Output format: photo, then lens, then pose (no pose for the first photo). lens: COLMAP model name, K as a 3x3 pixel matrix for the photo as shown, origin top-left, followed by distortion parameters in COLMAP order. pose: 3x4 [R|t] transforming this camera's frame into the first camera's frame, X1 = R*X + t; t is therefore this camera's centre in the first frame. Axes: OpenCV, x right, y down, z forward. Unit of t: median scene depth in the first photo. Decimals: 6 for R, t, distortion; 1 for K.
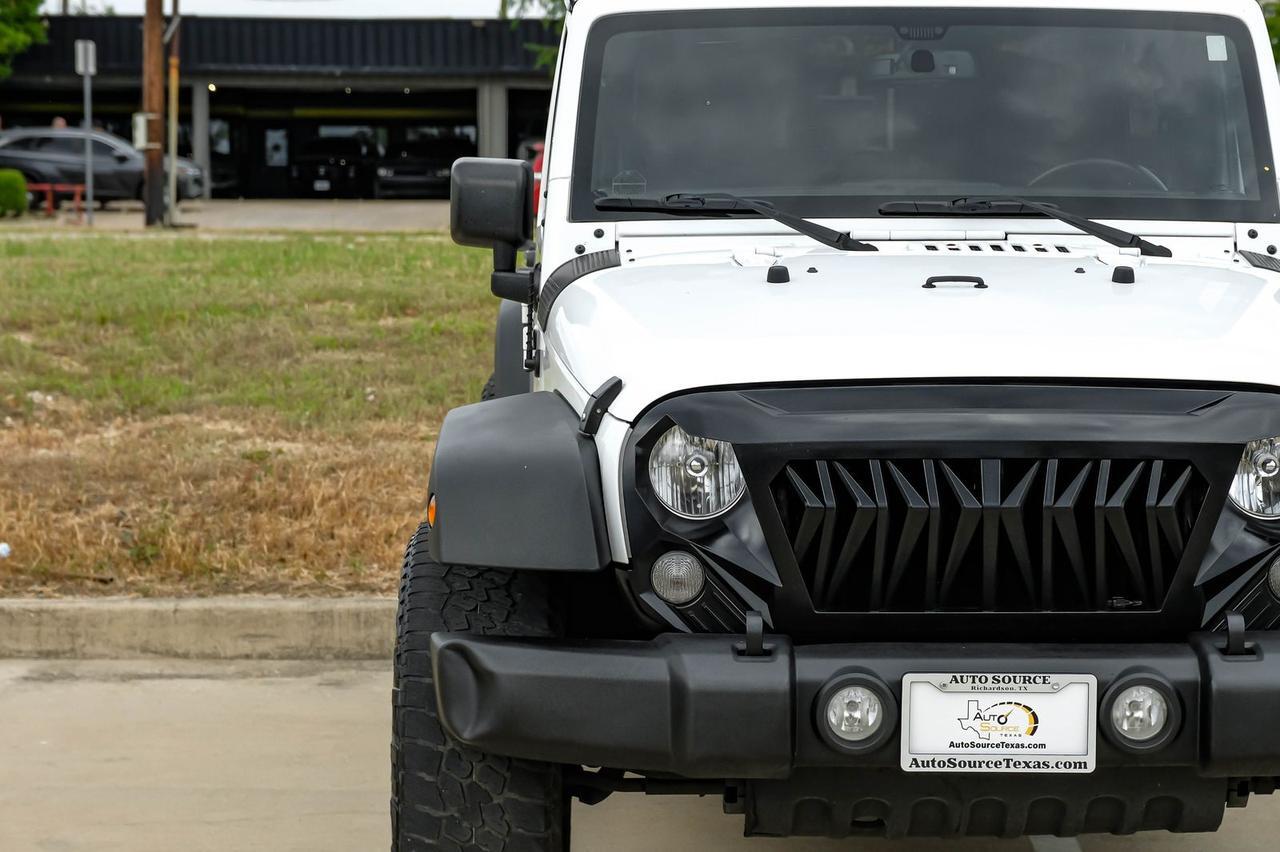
lens RADIAL K [[3565.3, 0, 645.0], [0, 3565.3, 404.6], [0, 0, 1]] dist [0.132063, 0.728285]
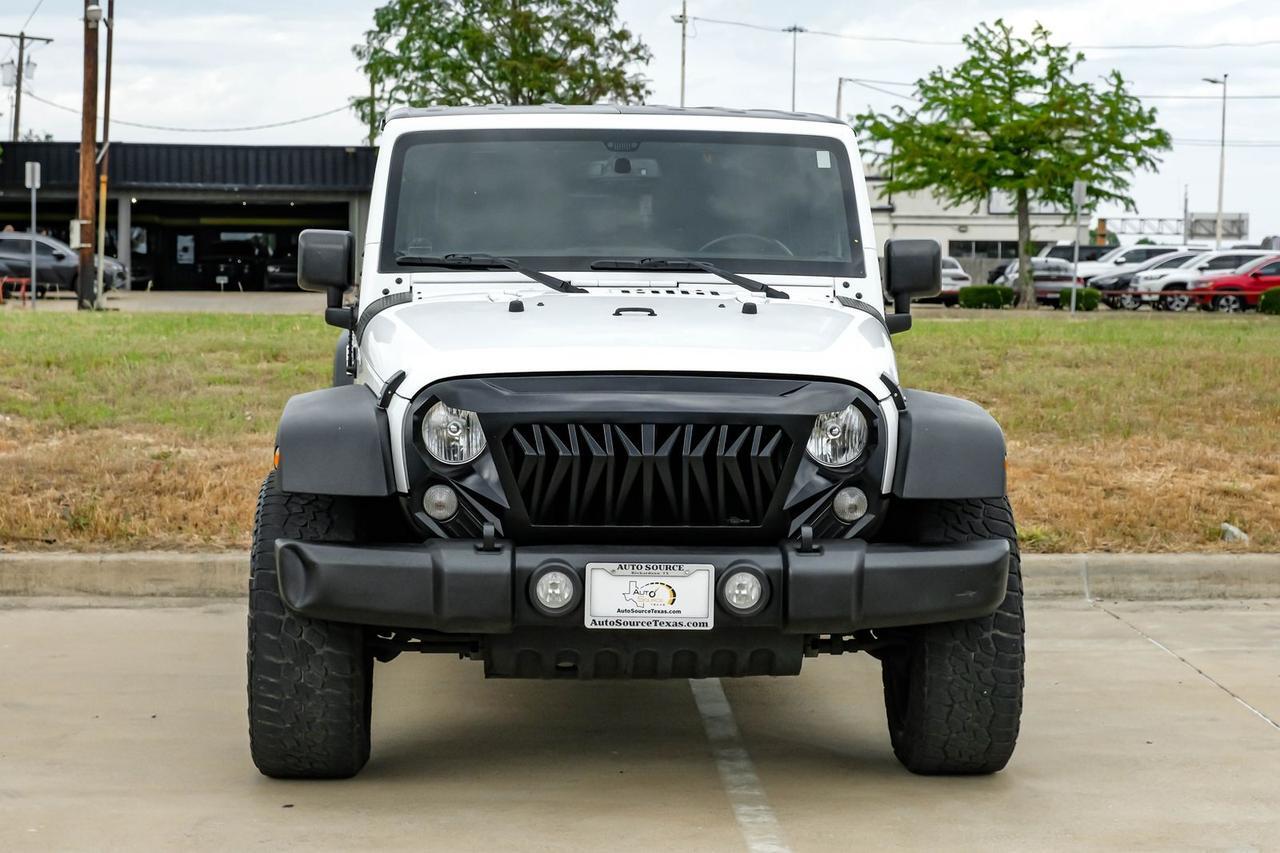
lens RADIAL K [[3220.2, 0, 618.7], [0, 3220.2, 350.6], [0, 0, 1]] dist [0.127989, 0.298607]
pose [[0.999561, 0.006484, 0.028918, 0.030011], [-0.005080, 0.998816, -0.048389, 0.033667], [-0.029198, 0.048221, 0.998410, -0.241616]]
